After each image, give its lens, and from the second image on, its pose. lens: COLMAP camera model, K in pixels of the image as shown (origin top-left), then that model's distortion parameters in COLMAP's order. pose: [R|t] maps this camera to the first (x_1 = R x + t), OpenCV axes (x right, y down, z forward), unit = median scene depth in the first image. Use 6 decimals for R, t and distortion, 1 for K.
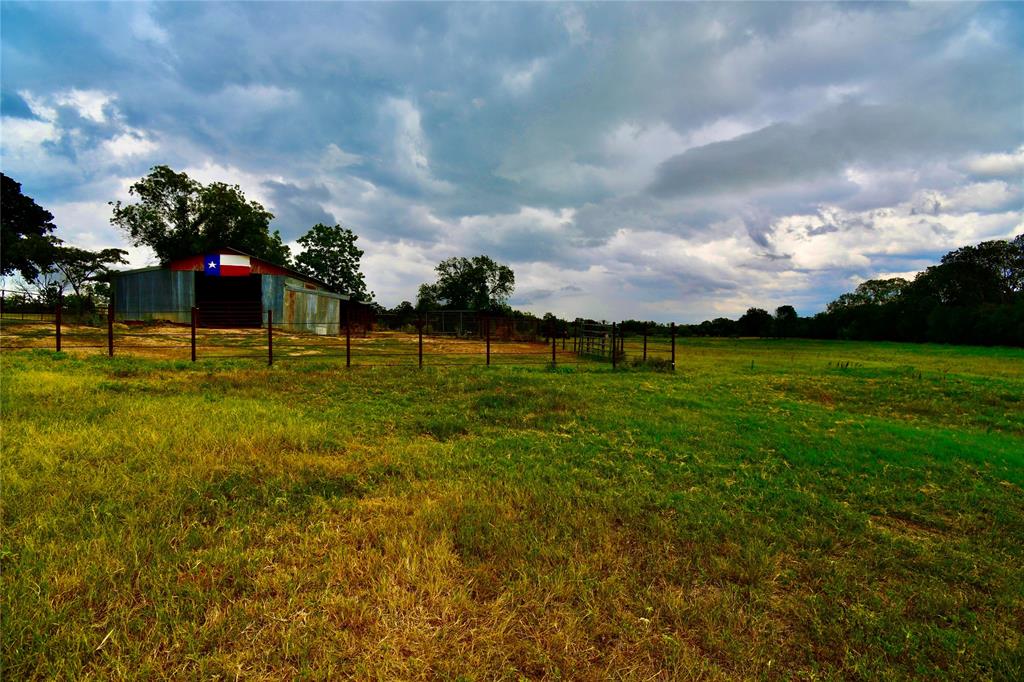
lens RADIAL K [[446.5, 0, 512.9], [0, 446.5, 337.6], [0, 0, 1]] dist [0.017590, -0.024902]
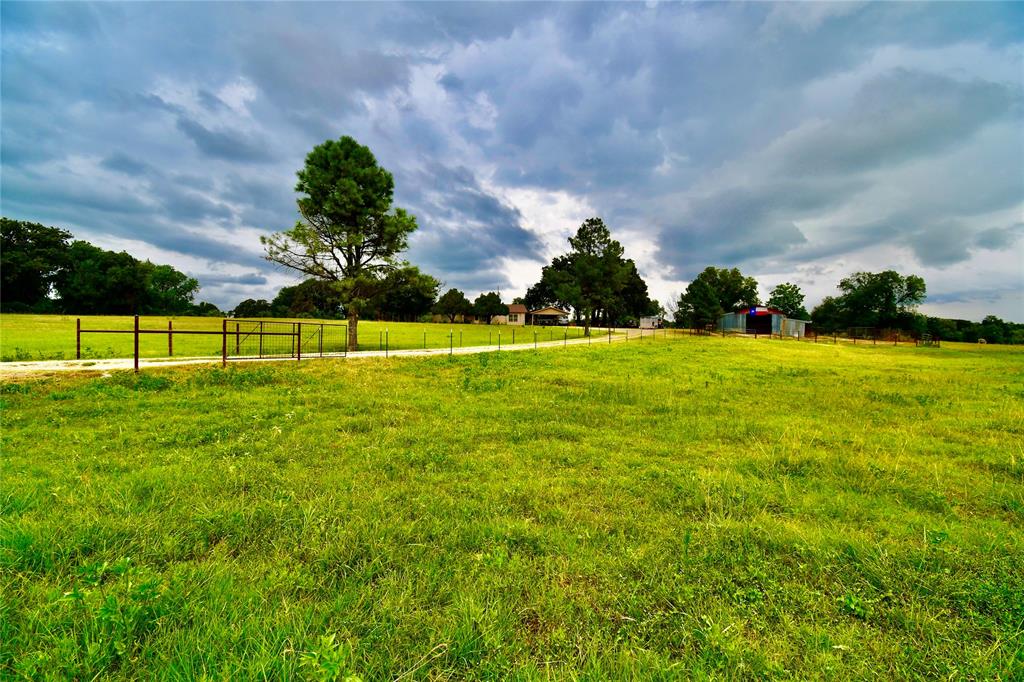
lens RADIAL K [[446.5, 0, 512.9], [0, 446.5, 337.6], [0, 0, 1]] dist [0.017590, -0.024902]
pose [[0.710759, 0.013825, -0.703300, 0.049586], [-0.019515, 0.999810, -0.000068, 0.006493], [0.703165, 0.013773, 0.710893, -0.439729]]
